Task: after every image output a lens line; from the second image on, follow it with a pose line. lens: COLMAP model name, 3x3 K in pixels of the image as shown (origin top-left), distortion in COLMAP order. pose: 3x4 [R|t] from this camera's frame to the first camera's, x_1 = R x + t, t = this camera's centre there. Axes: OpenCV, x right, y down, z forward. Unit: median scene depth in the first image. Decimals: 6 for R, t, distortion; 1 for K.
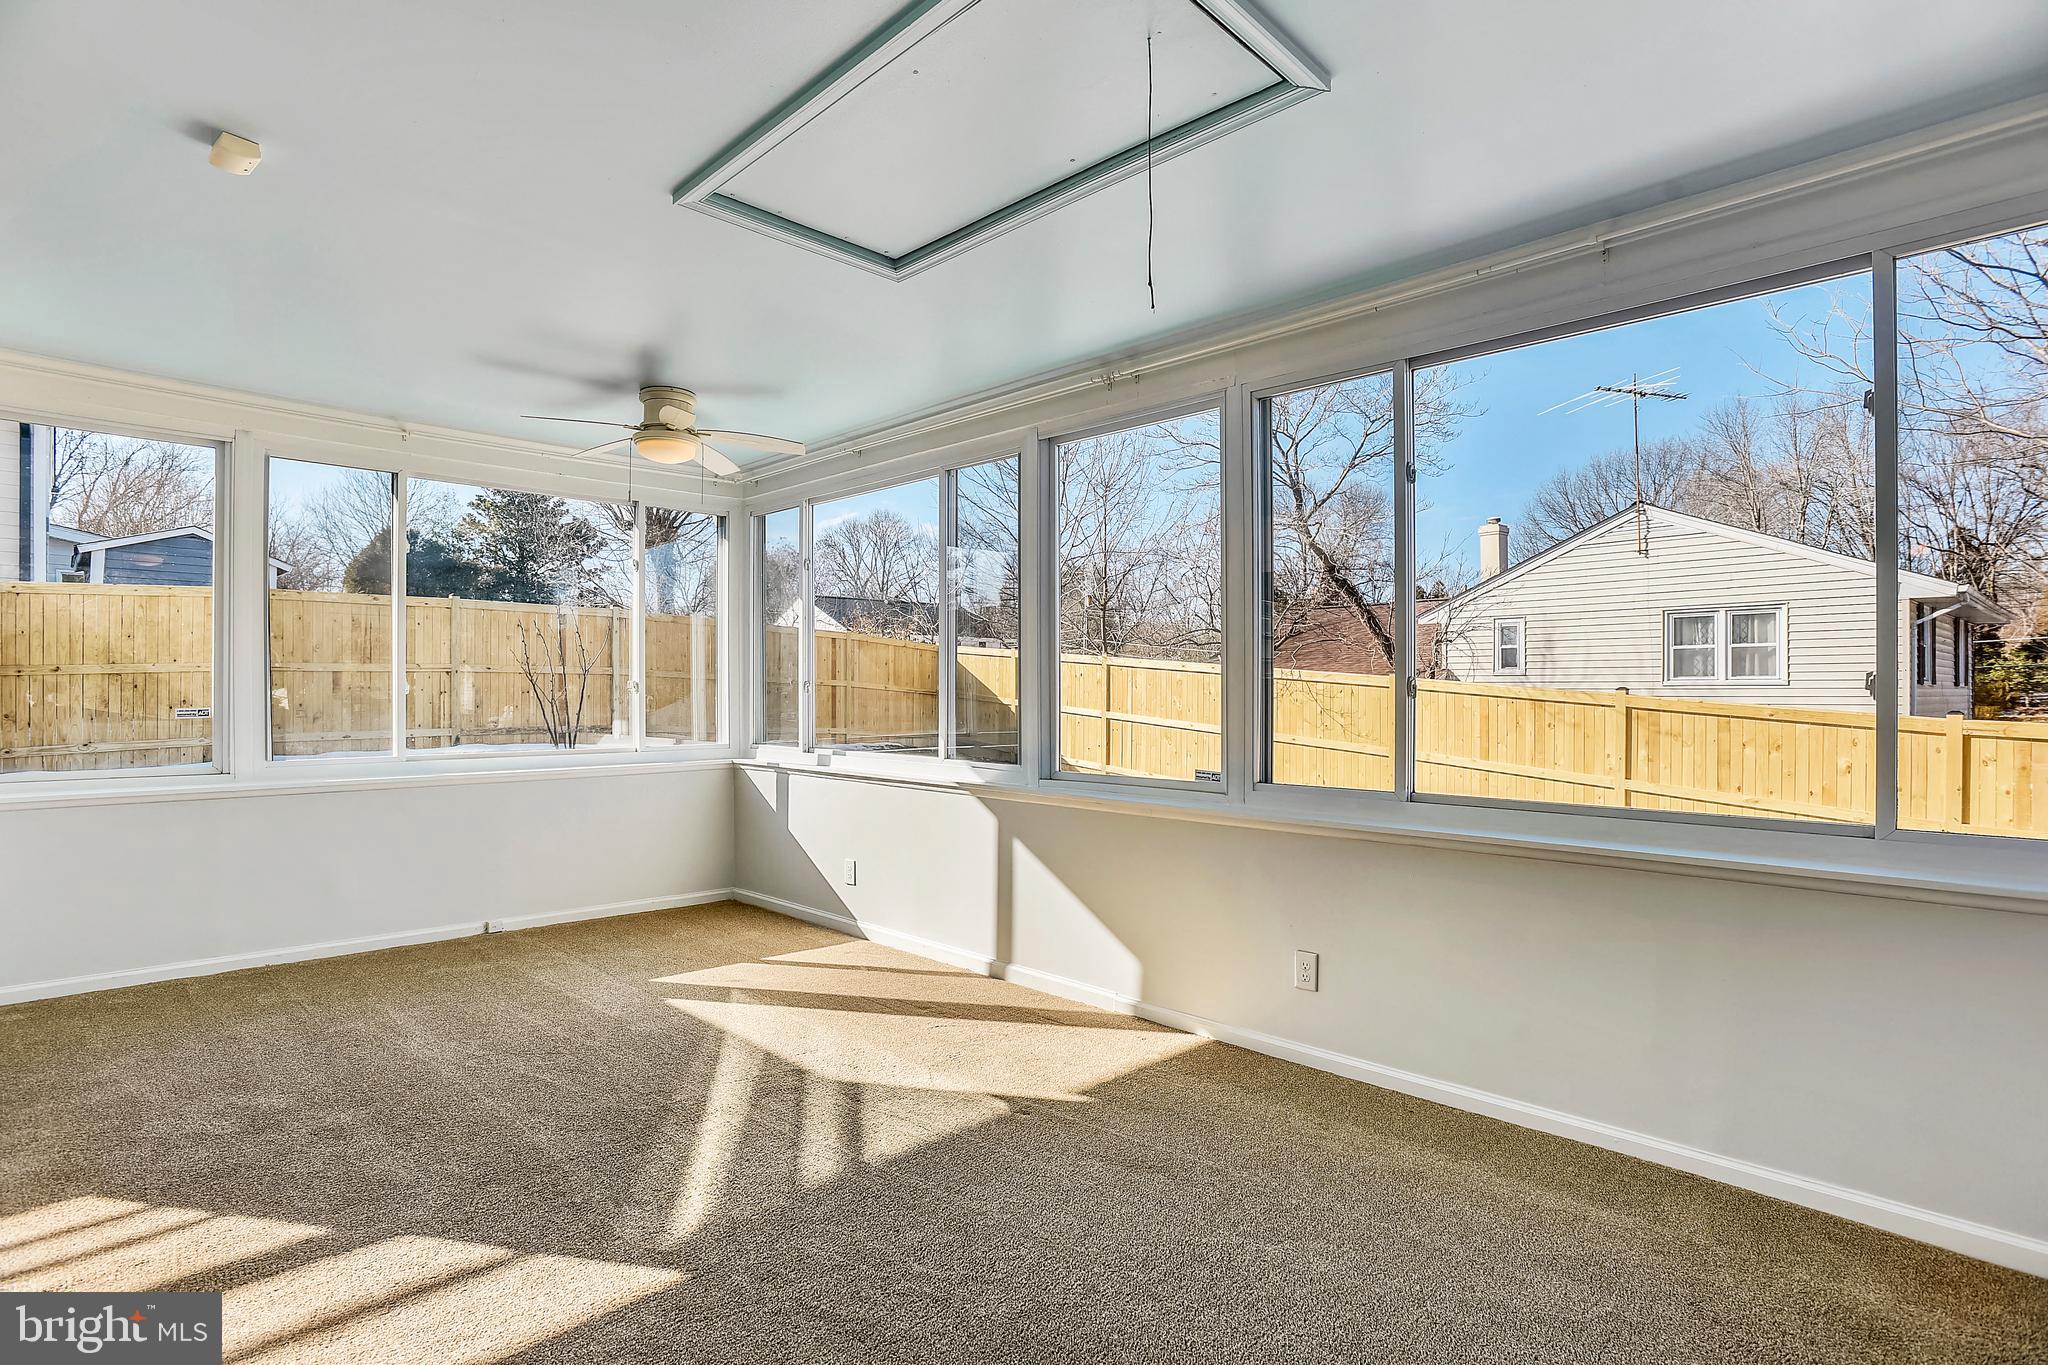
lens RADIAL K [[992.8, 0, 1032.5], [0, 992.8, 689.8], [0, 0, 1]] dist [-0.061785, 0.015572]
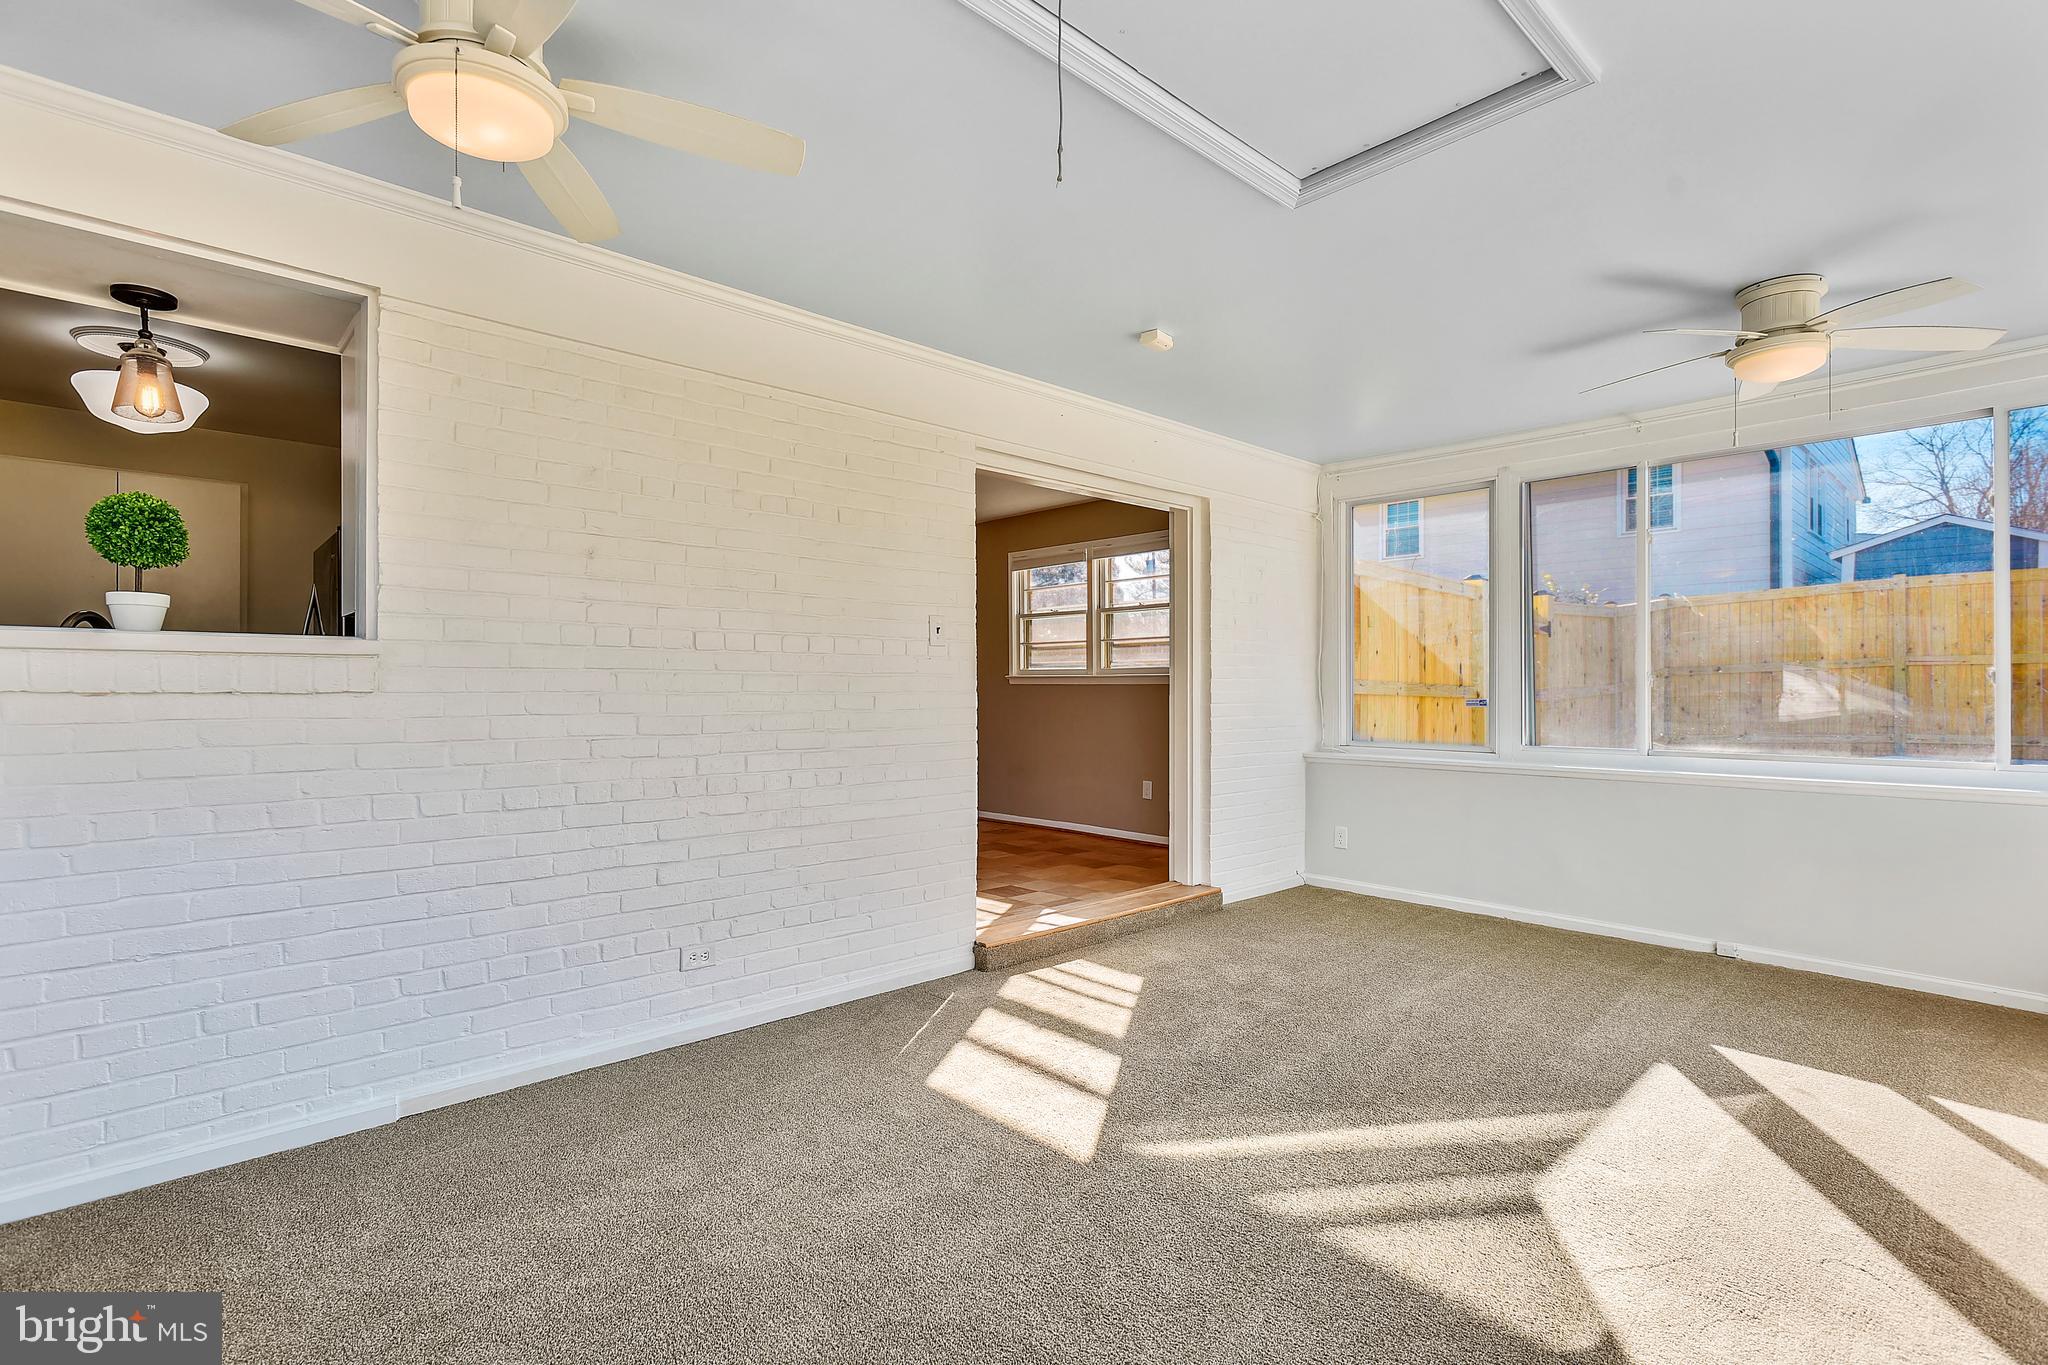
lens RADIAL K [[958.2, 0, 1028.9], [0, 958.2, 686.4], [0, 0, 1]] dist [0.002355, 0.000658]
pose [[-0.036802, -0.003375, -0.999317, 0.495020], [0.000585, 0.999994, -0.003399, 0.008447], [0.999322, -0.000710, -0.036800, 0.567242]]
